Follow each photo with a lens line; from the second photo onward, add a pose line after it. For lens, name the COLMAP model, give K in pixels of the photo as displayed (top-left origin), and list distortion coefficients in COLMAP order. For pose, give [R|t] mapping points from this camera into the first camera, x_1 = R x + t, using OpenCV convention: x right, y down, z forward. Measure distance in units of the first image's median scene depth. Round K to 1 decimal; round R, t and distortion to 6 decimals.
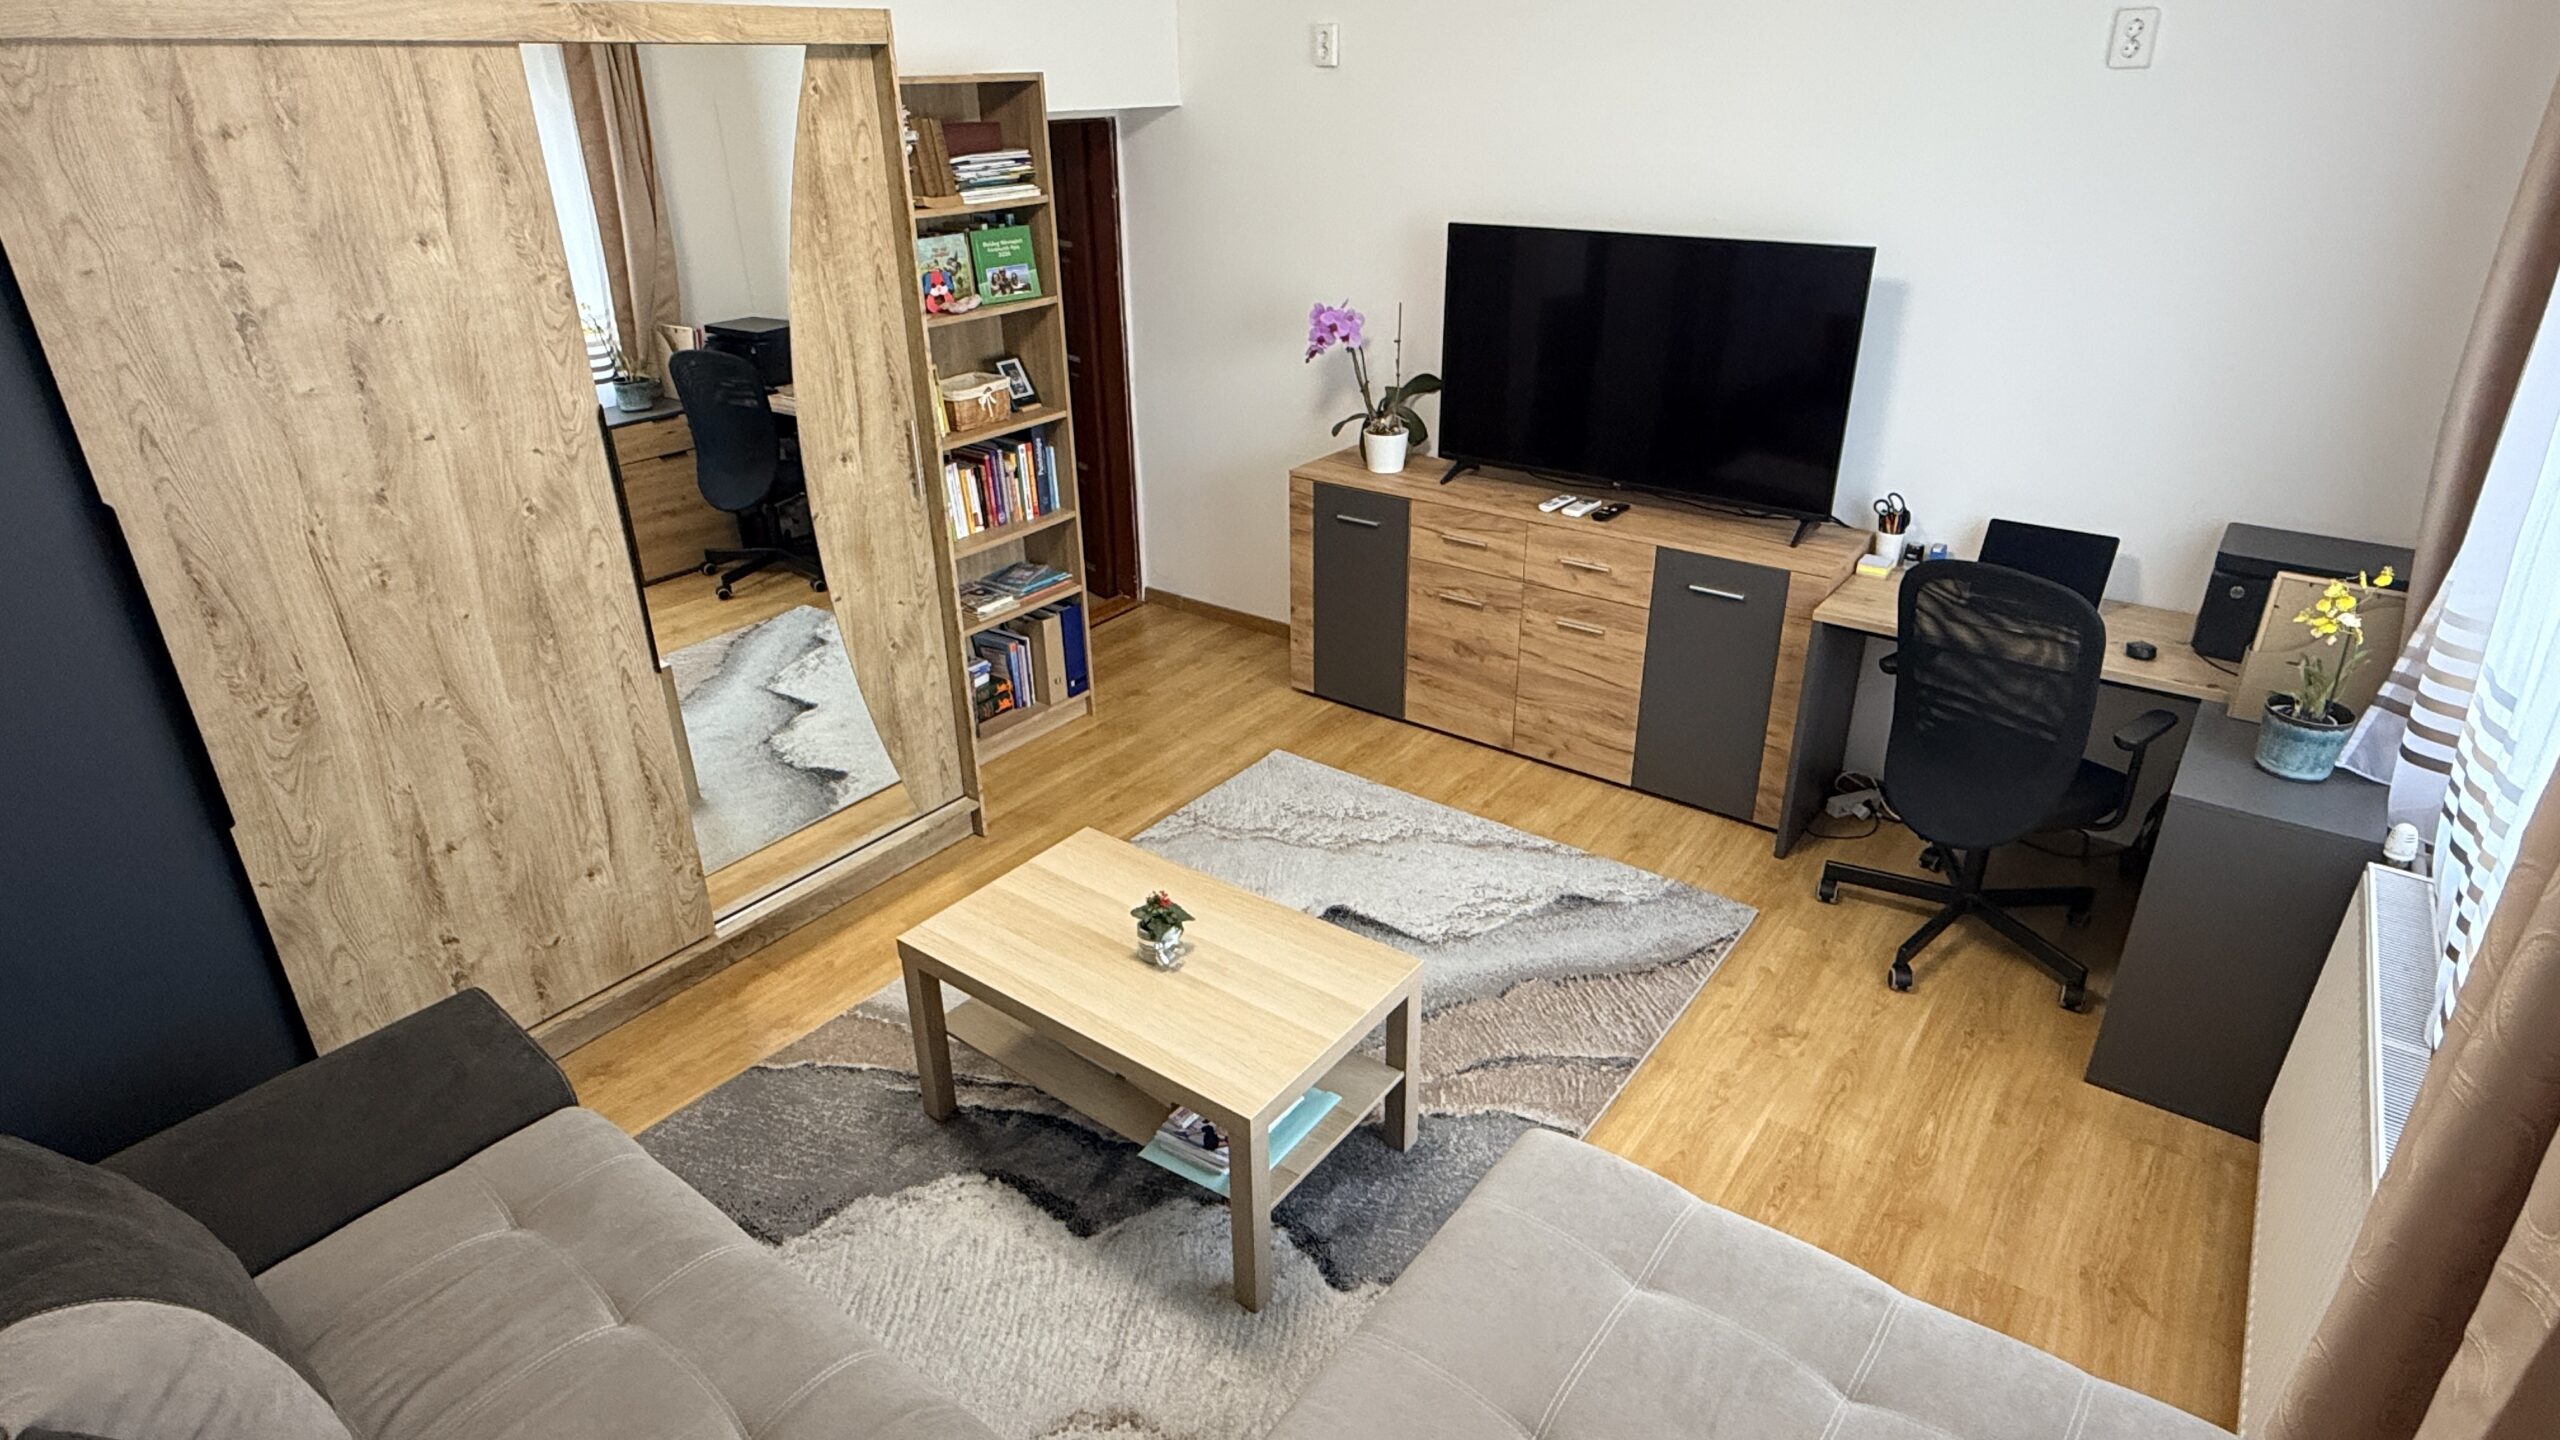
lens RADIAL K [[1375.4, 0, 1266.2], [0, 1375.4, 709.2], [0, 0, 1]] dist [-0.006088, 0.000840]
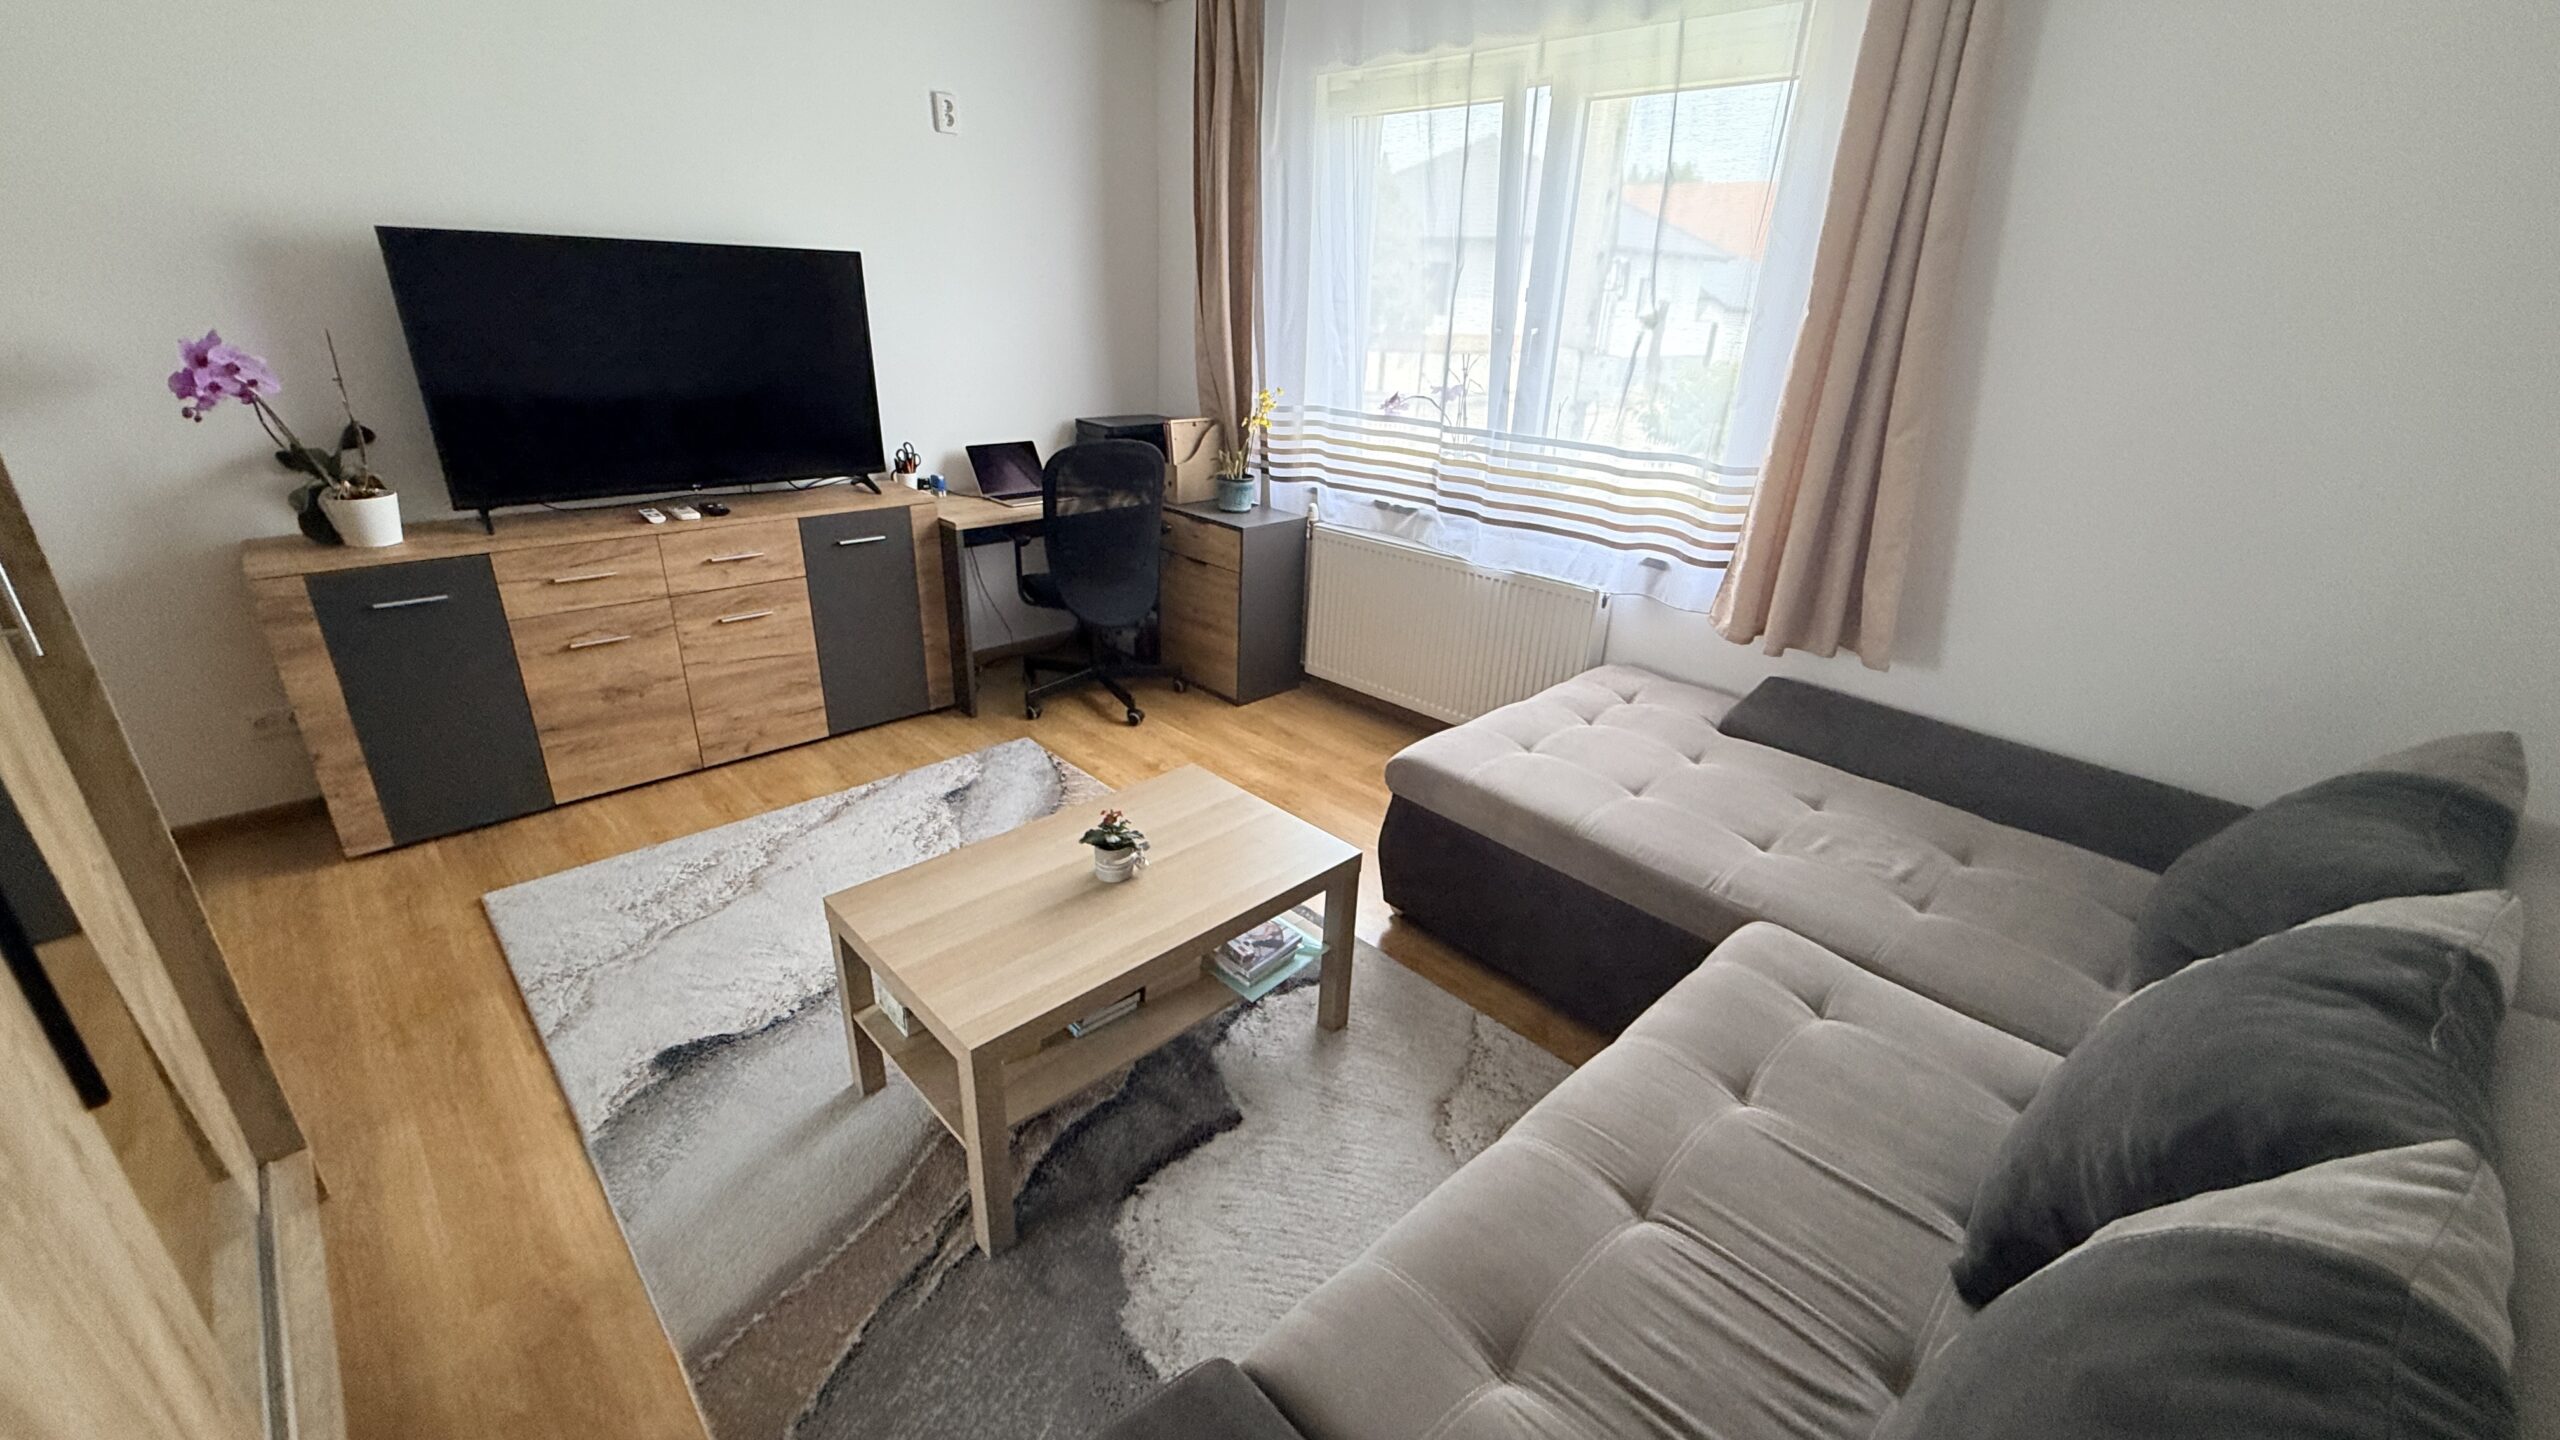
lens RADIAL K [[1013.7, 0, 1272.0], [0, 1013.7, 717.9], [0, 0, 1]] dist [-0.004149, -0.000433]
pose [[0.155352, -0.363546, 0.918532, -0.469628], [0.380987, 0.879936, 0.283833, -0.059166], [-0.911435, 0.305855, 0.275206, 0.440661]]
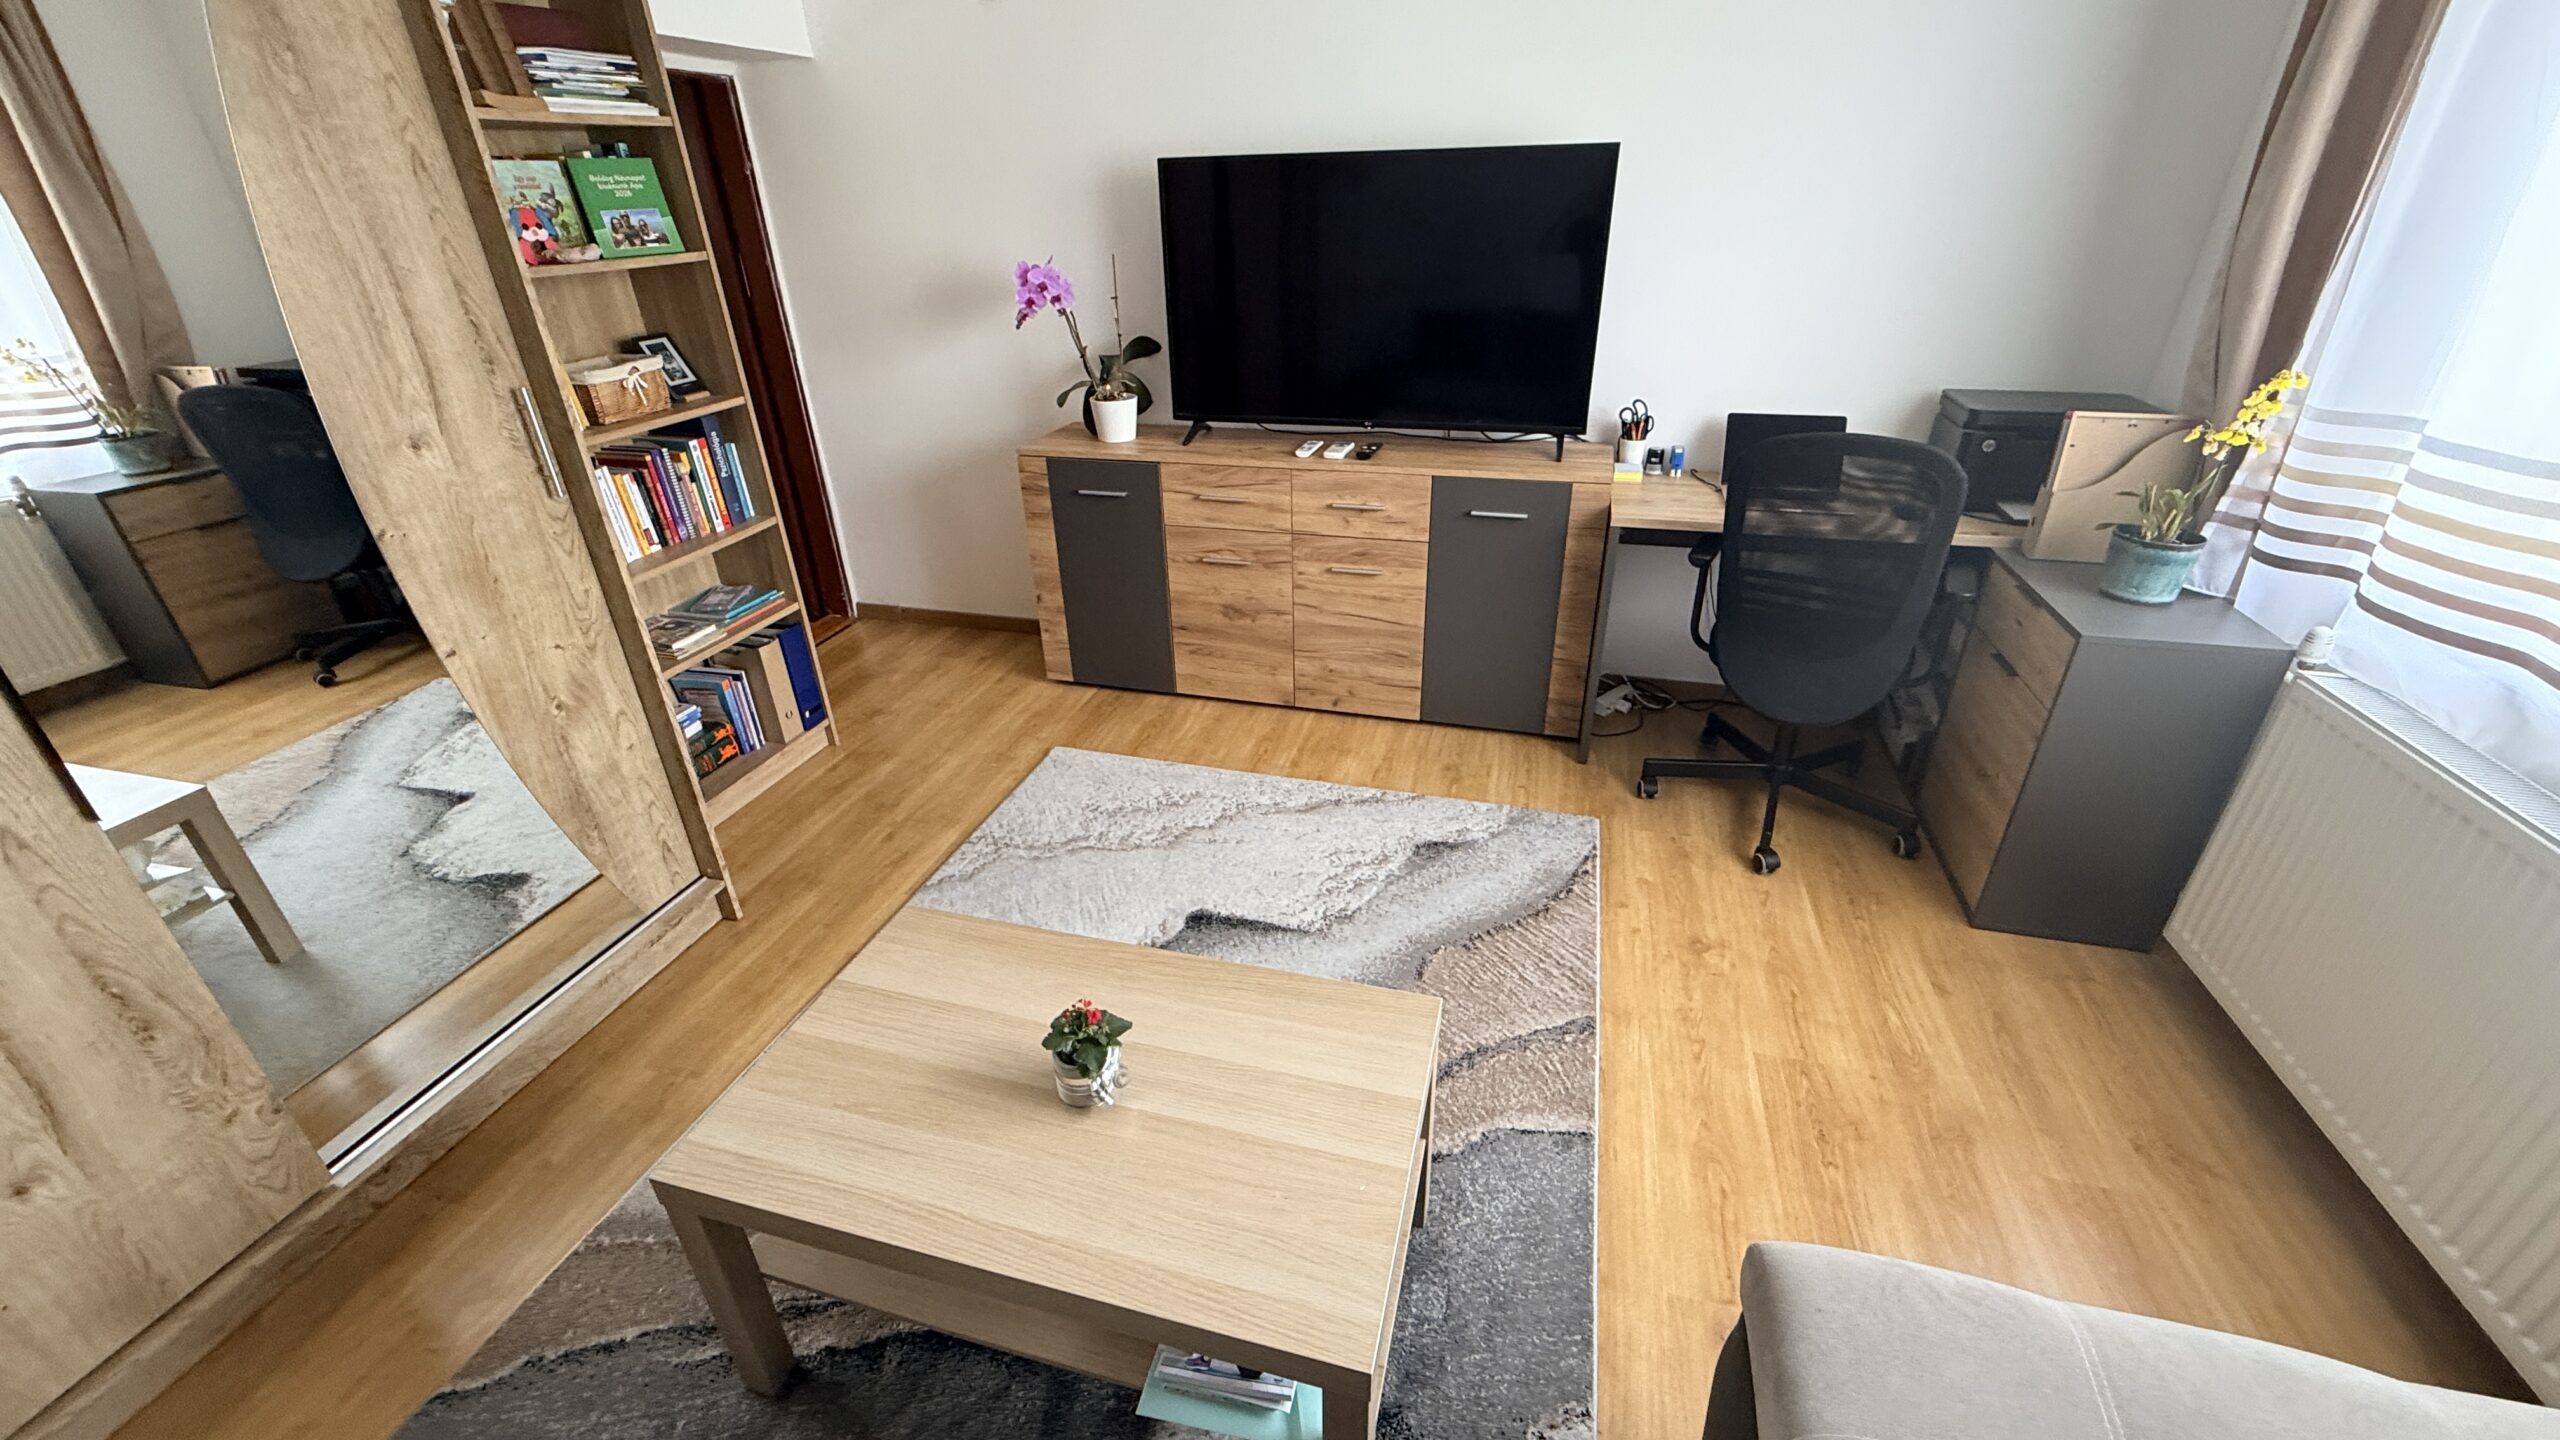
lens RADIAL K [[1013.7, 0, 1269.2], [0, 1013.7, 715.4], [0, 0, 1]] dist [-0.004149, -0.000433]
pose [[0.932863, -0.171792, 0.316631, -0.081153], [0.160126, 0.985102, 0.062711, -0.013378], [-0.322687, -0.007800, 0.946474, 0.334119]]
